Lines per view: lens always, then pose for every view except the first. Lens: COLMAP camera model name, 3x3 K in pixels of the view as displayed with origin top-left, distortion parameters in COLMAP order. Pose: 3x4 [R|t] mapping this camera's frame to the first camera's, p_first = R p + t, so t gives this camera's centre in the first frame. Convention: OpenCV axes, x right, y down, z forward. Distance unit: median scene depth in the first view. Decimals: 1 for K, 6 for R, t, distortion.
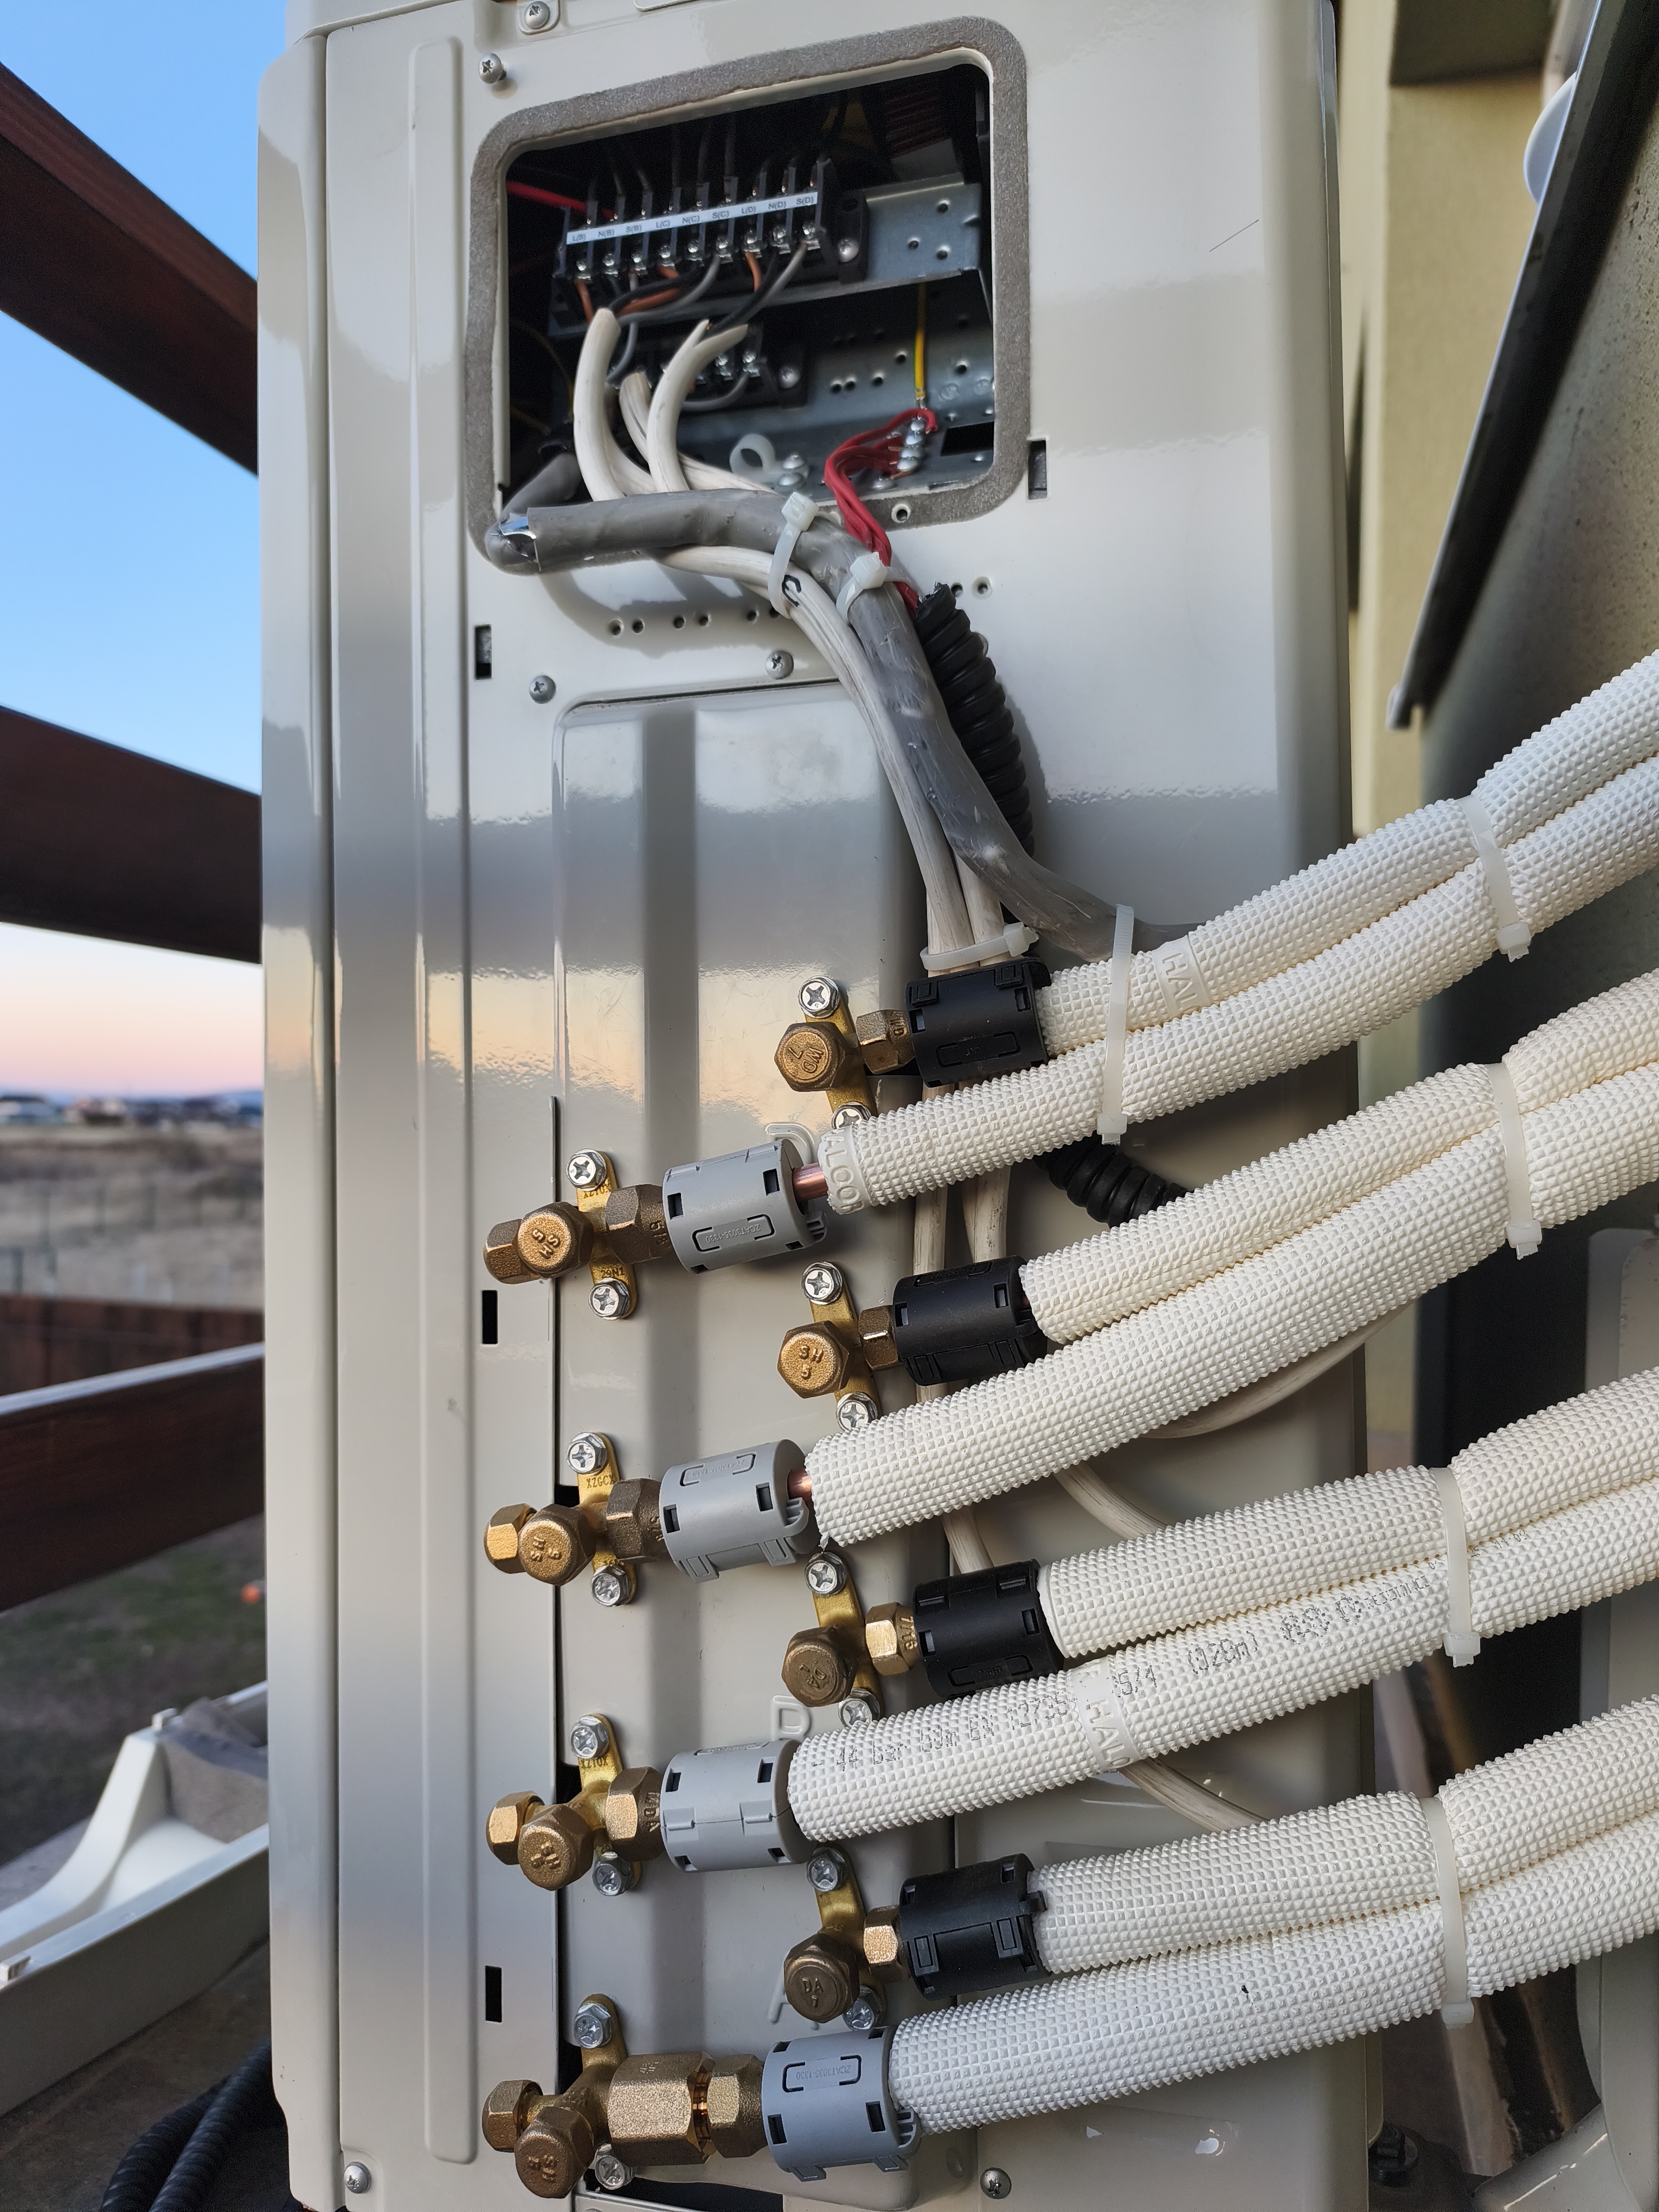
lens RADIAL K [[1543.4, 0, 829.5], [0, 1543.4, 1106.0], [0, 0, 1]] dist [0.019268, -0.037060]
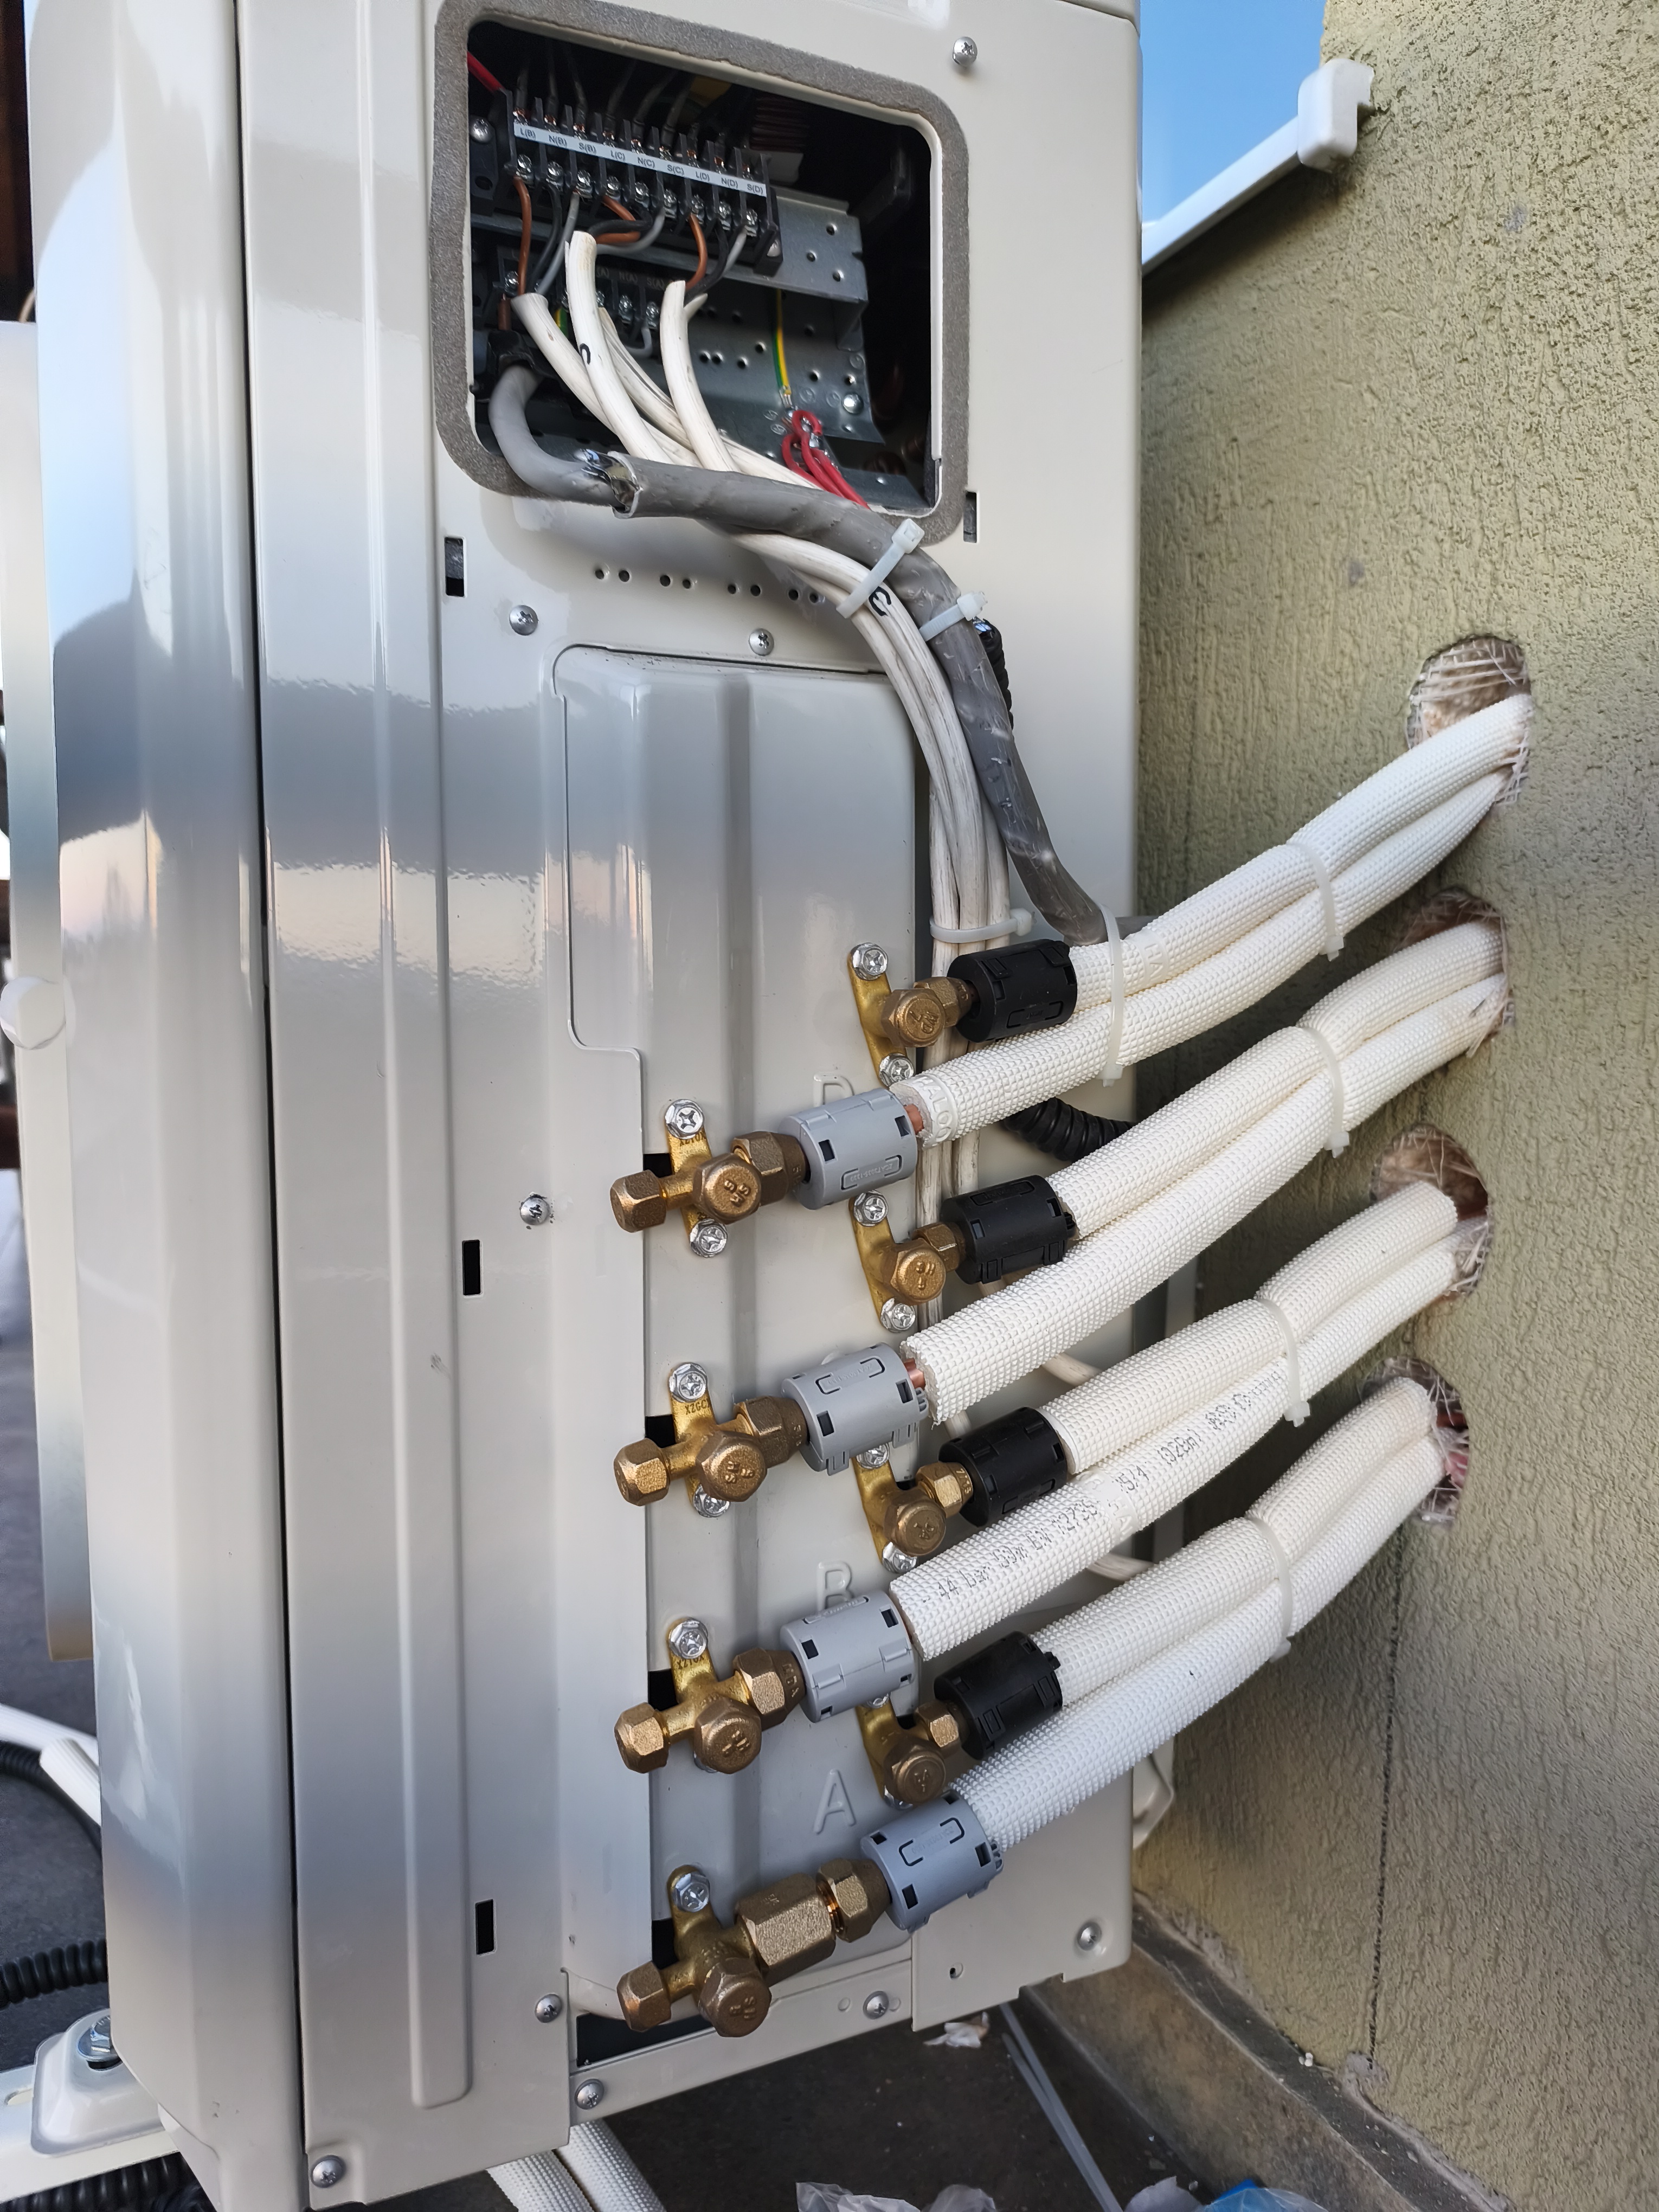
lens RADIAL K [[1534.0, 0, 829.5], [0, 1534.0, 1106.0], [0, 0, 1]] dist [0.029588, -0.043184]
pose [[0.767498, -0.036961, 0.639985, -0.740886], [-0.016849, 0.996828, 0.077776, -0.049901], [-0.640830, -0.070476, 0.764441, 0.133040]]
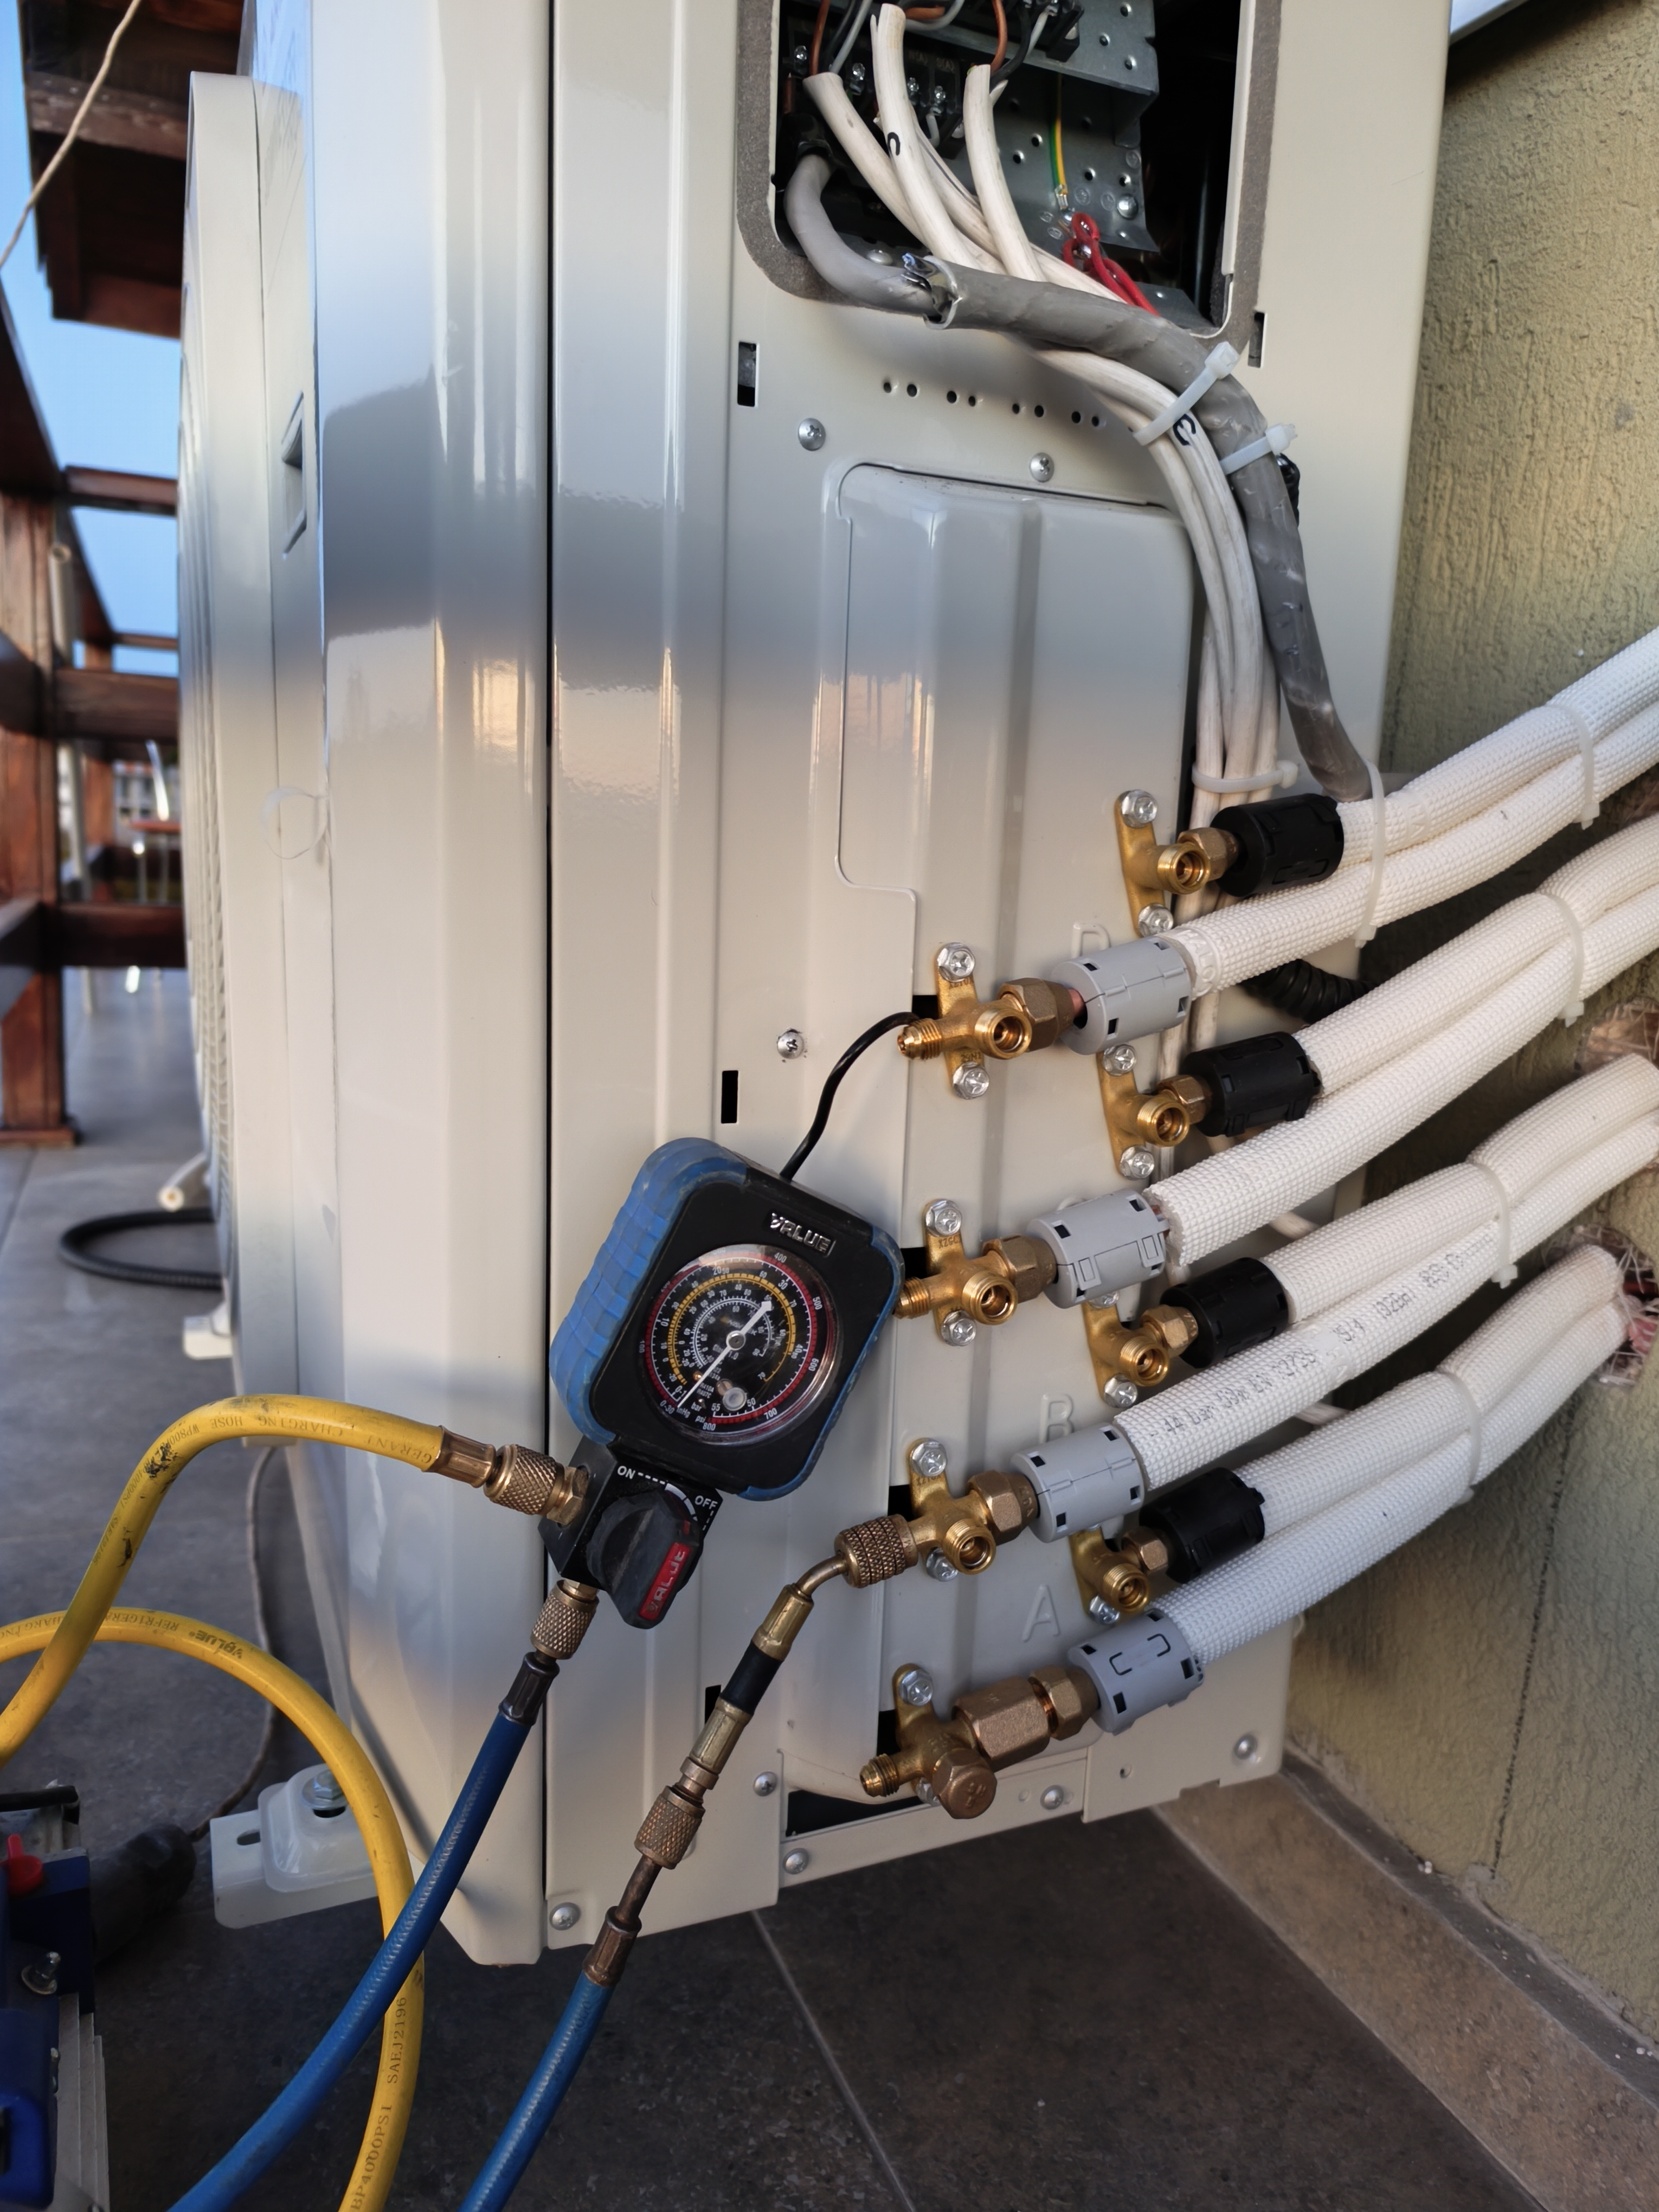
lens RADIAL K [[1544.0, 0, 843.9], [0, 1544.0, 1125.5], [0, 0, 1]] dist [0.022973, -0.029713]
pose [[0.777627, -0.075713, 0.624151, -0.877027], [-0.061425, 0.978825, 0.195265, -0.049504], [-0.625719, -0.190182, 0.756510, 0.219909]]
